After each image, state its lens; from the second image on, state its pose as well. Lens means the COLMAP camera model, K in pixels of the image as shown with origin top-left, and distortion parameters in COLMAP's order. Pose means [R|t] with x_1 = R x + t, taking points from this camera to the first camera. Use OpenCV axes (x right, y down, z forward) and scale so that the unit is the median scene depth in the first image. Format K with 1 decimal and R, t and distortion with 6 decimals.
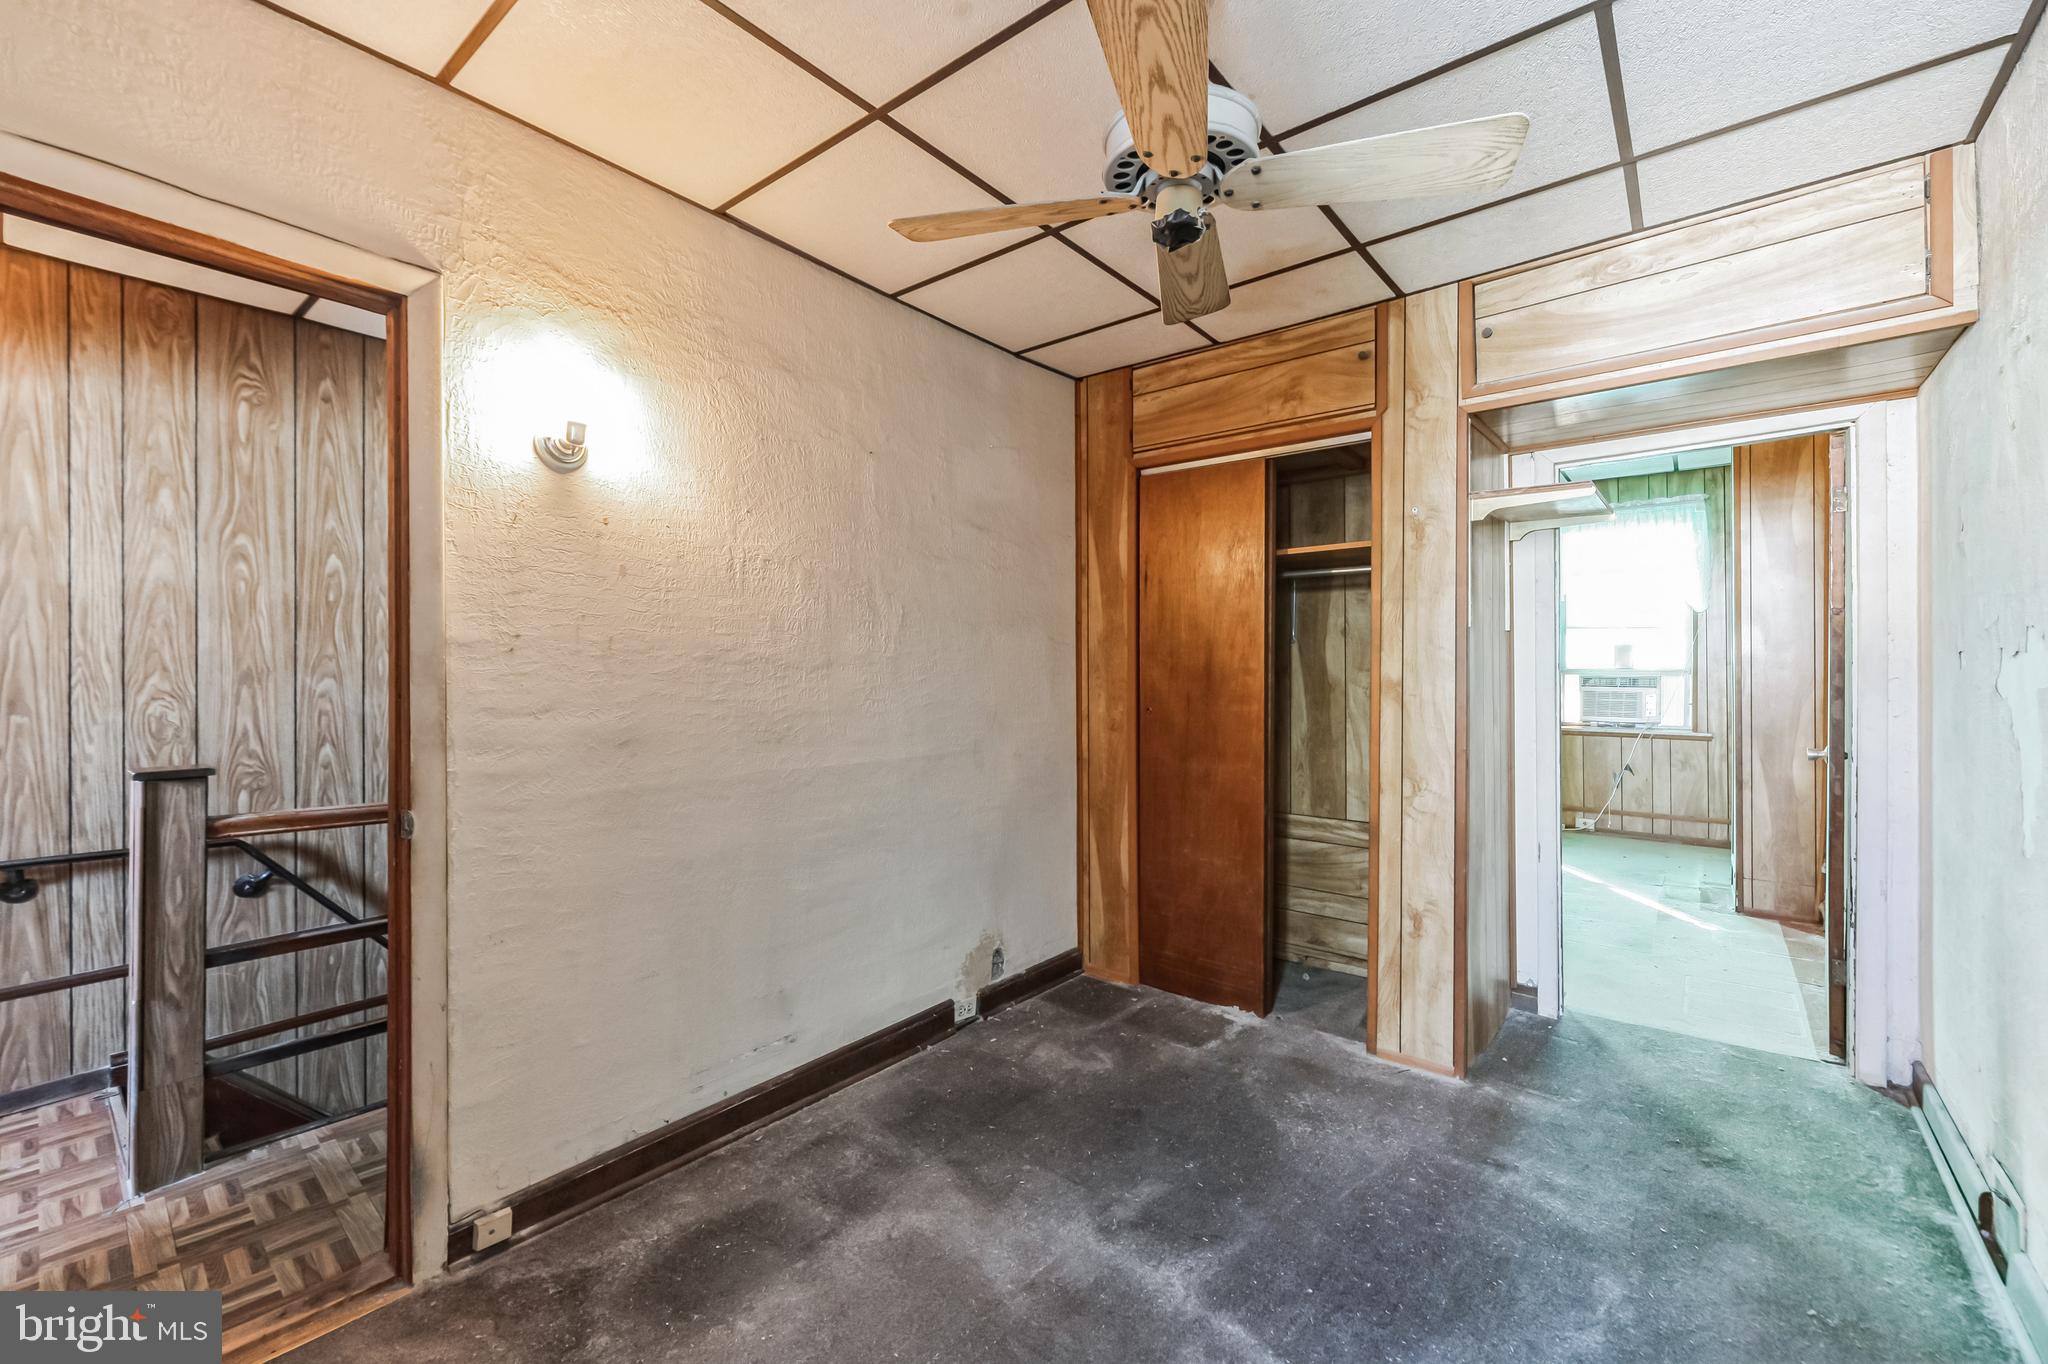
lens RADIAL K [[842.7, 0, 1024.0], [0, 842.7, 682.0], [0, 0, 1]] dist [0.008301, 0.000232]
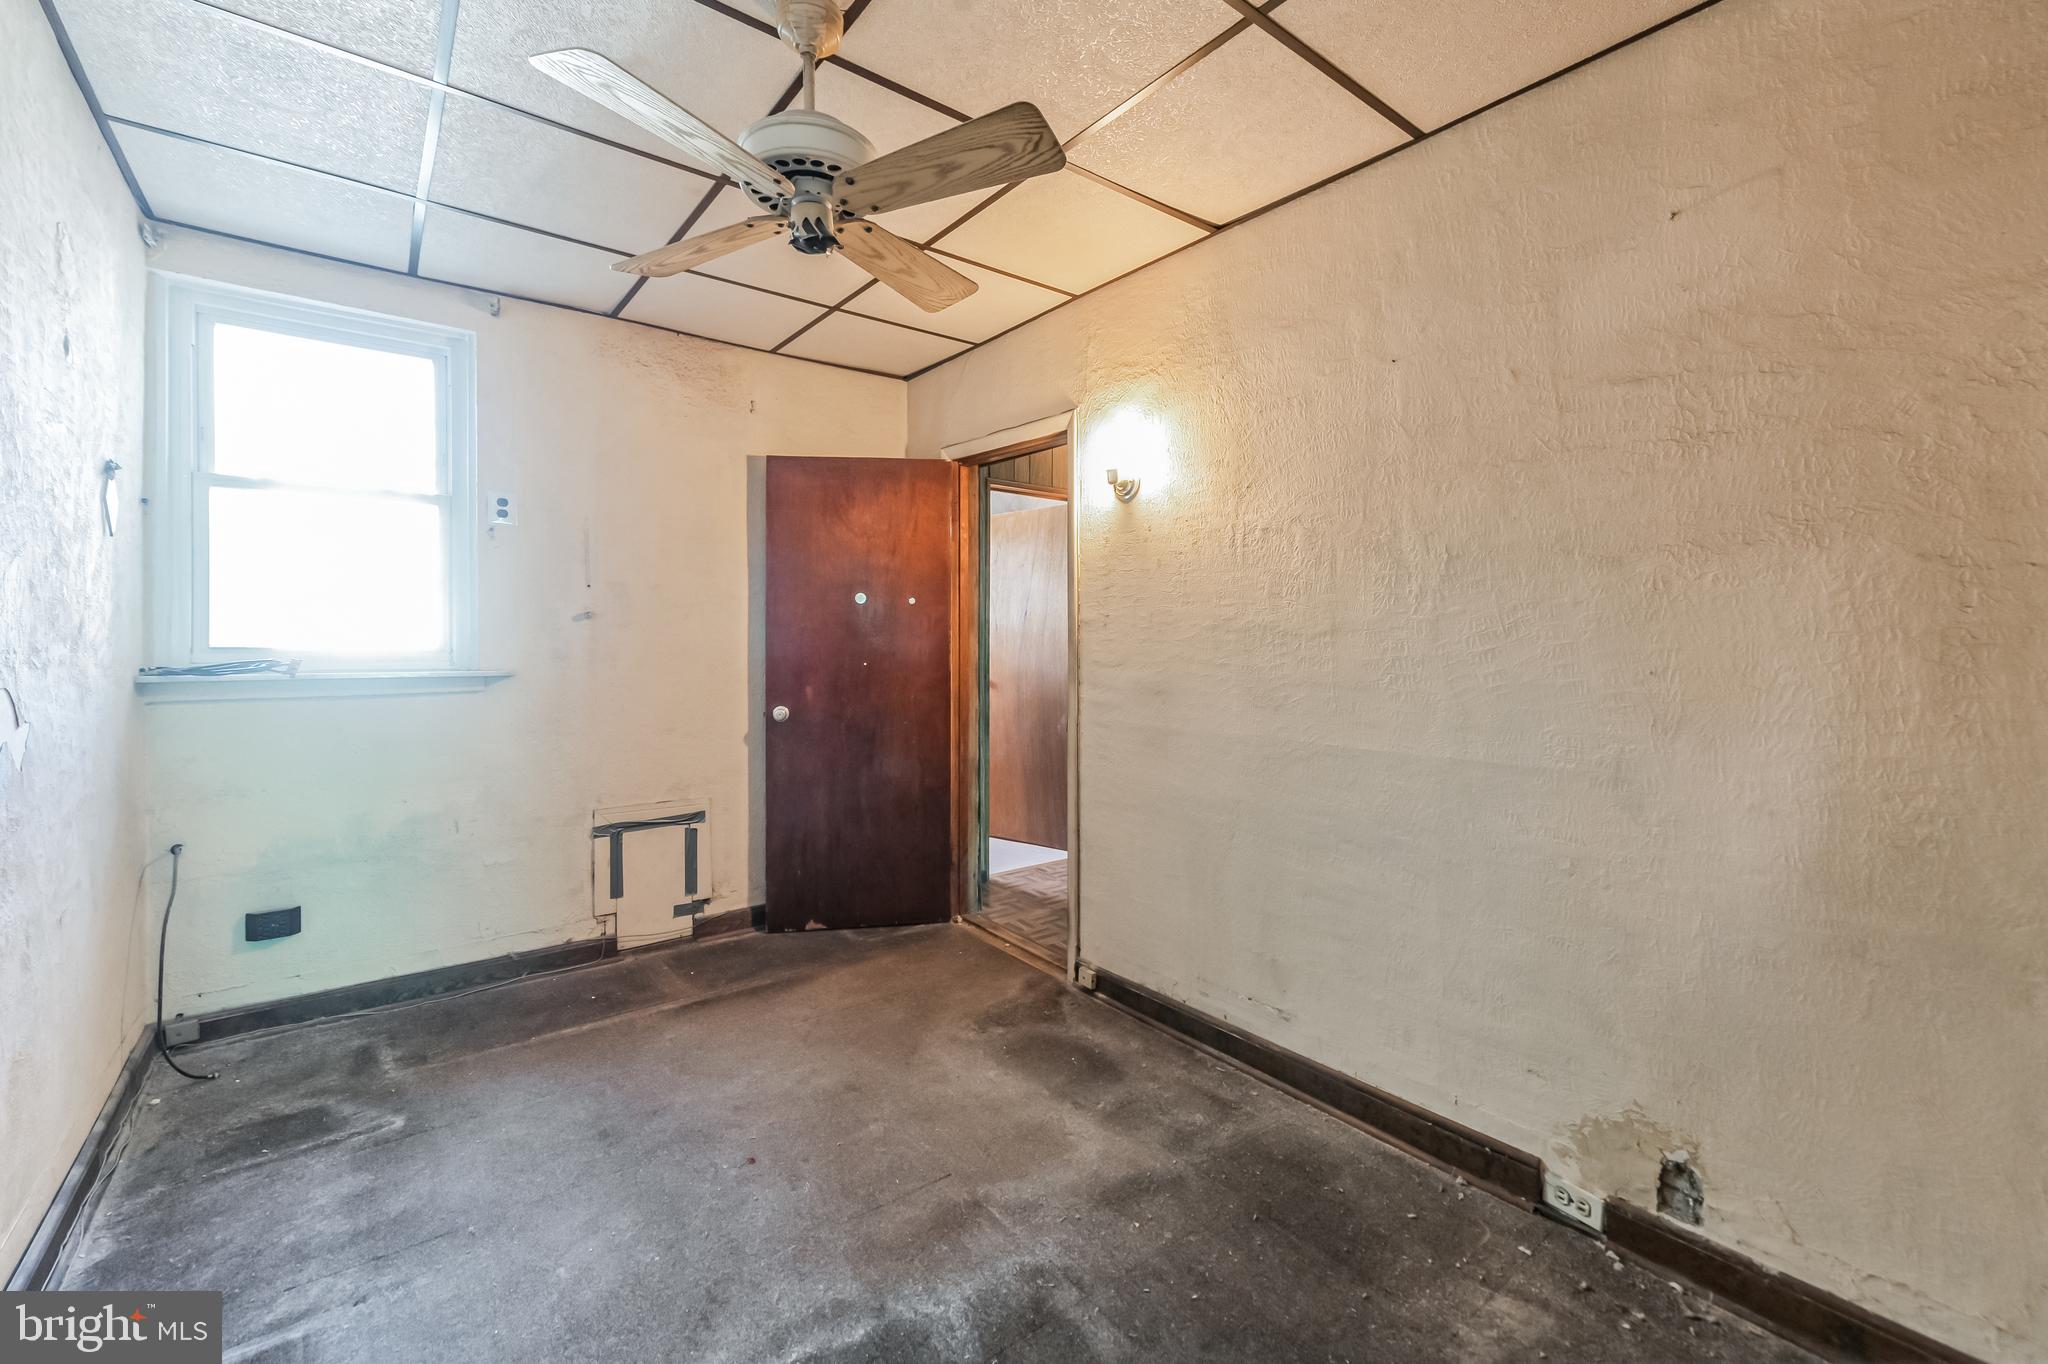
lens RADIAL K [[858.6, 0, 1024.1], [0, 858.6, 670.5], [0, 0, 1]] dist [0.000213, 0.000057]
pose [[-0.230650, 0.029598, -0.972586, 0.795811], [-0.017743, 0.999243, 0.034617, -0.004814], [0.972875, 0.025241, -0.229951, 0.989904]]
